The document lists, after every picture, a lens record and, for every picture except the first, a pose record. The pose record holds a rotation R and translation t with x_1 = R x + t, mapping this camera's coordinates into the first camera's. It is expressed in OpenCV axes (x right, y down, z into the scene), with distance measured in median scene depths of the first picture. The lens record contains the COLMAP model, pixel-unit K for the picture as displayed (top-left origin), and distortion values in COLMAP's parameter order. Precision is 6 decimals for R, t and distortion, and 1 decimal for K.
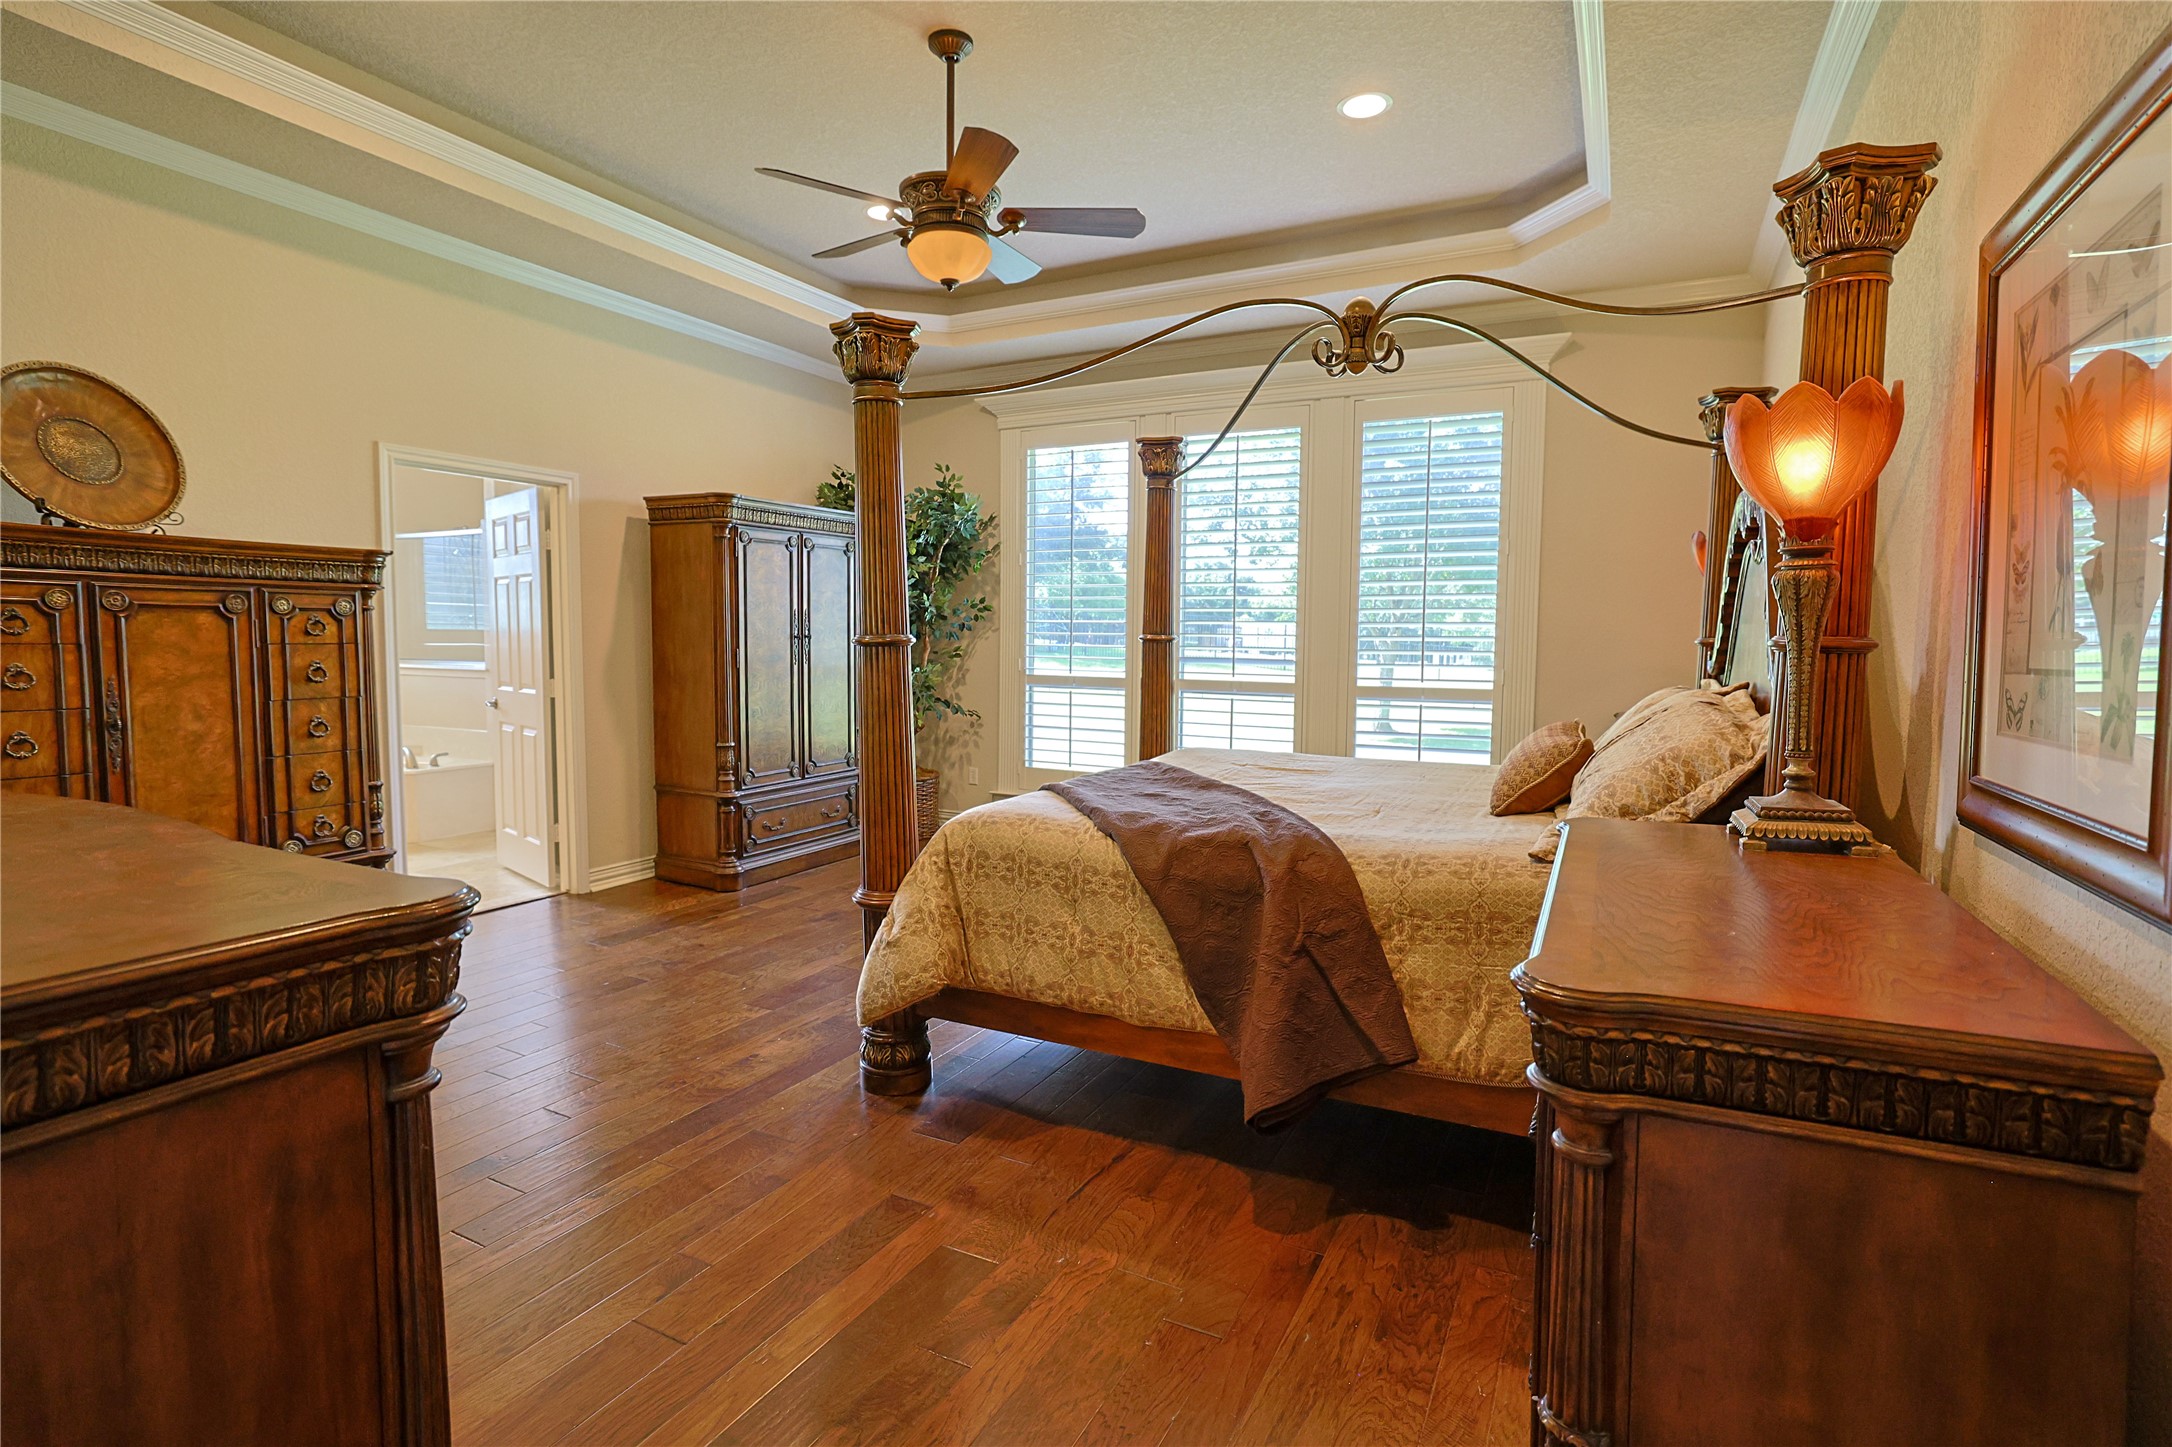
lens RADIAL K [[1054.8, 0, 1089.6], [0, 1054.8, 715.4], [0, 0, 1]] dist [-0.001233, 0.000026]
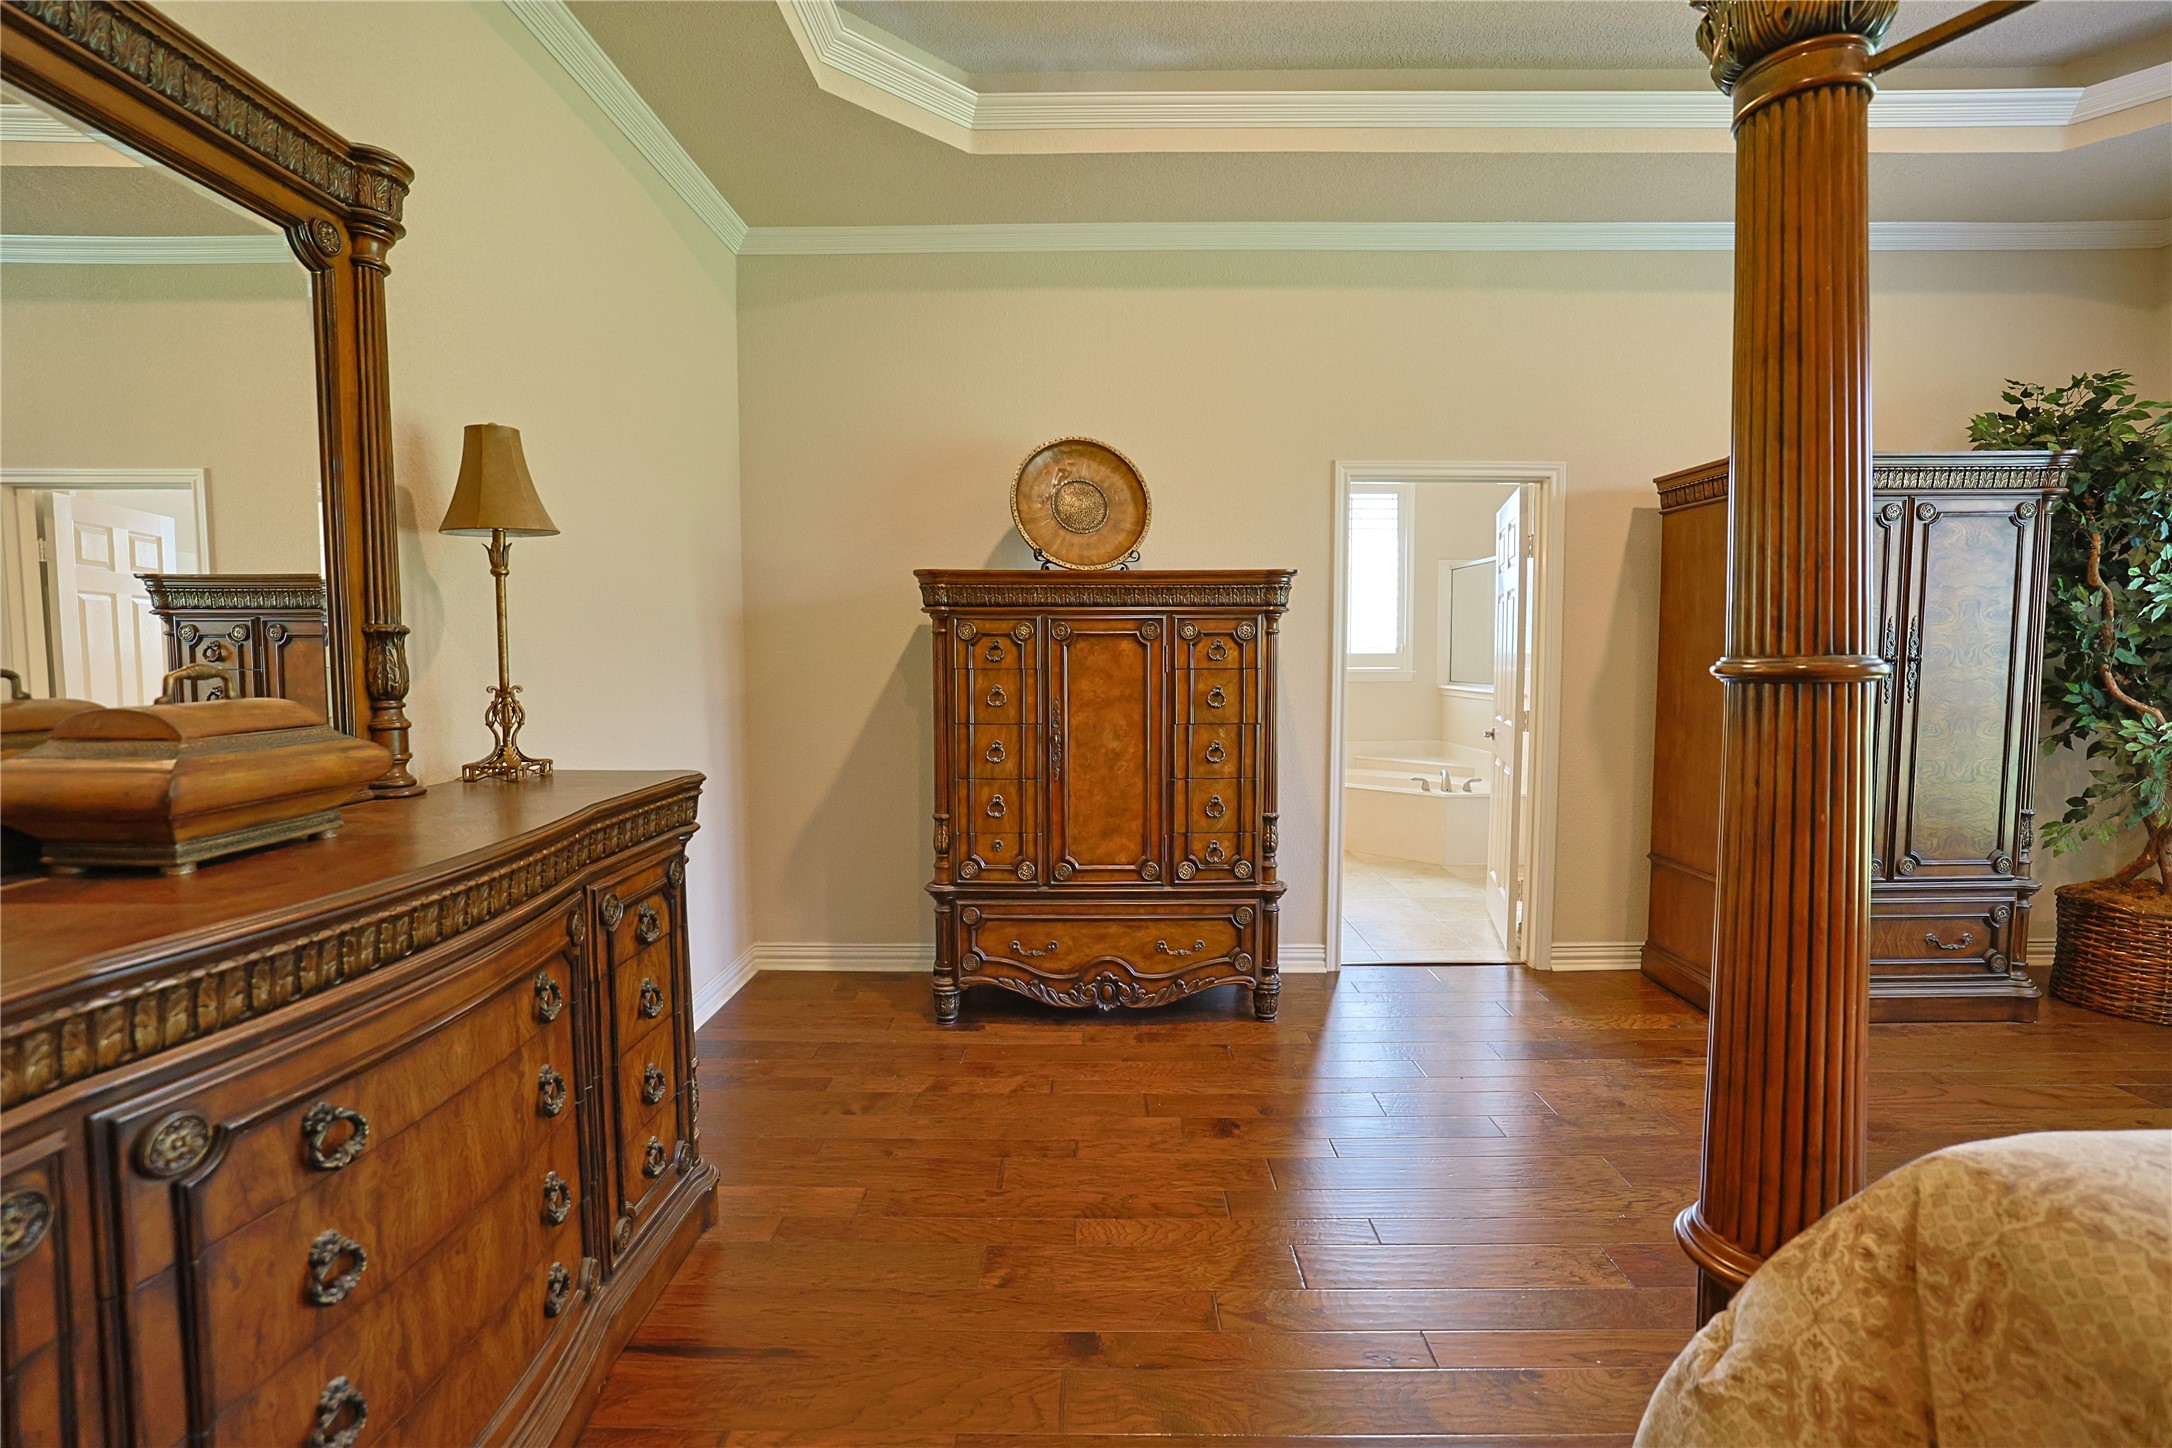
lens RADIAL K [[955.2, 0, 1085.7], [0, 955.2, 719.2], [0, 0, 1]] dist [-0.033139, 0.009629]
pose [[0.454604, 0.050929, -0.889237, 0.011950], [-0.061471, 0.997777, 0.025719, -0.036606], [0.888570, 0.042970, 0.456724, 0.486110]]
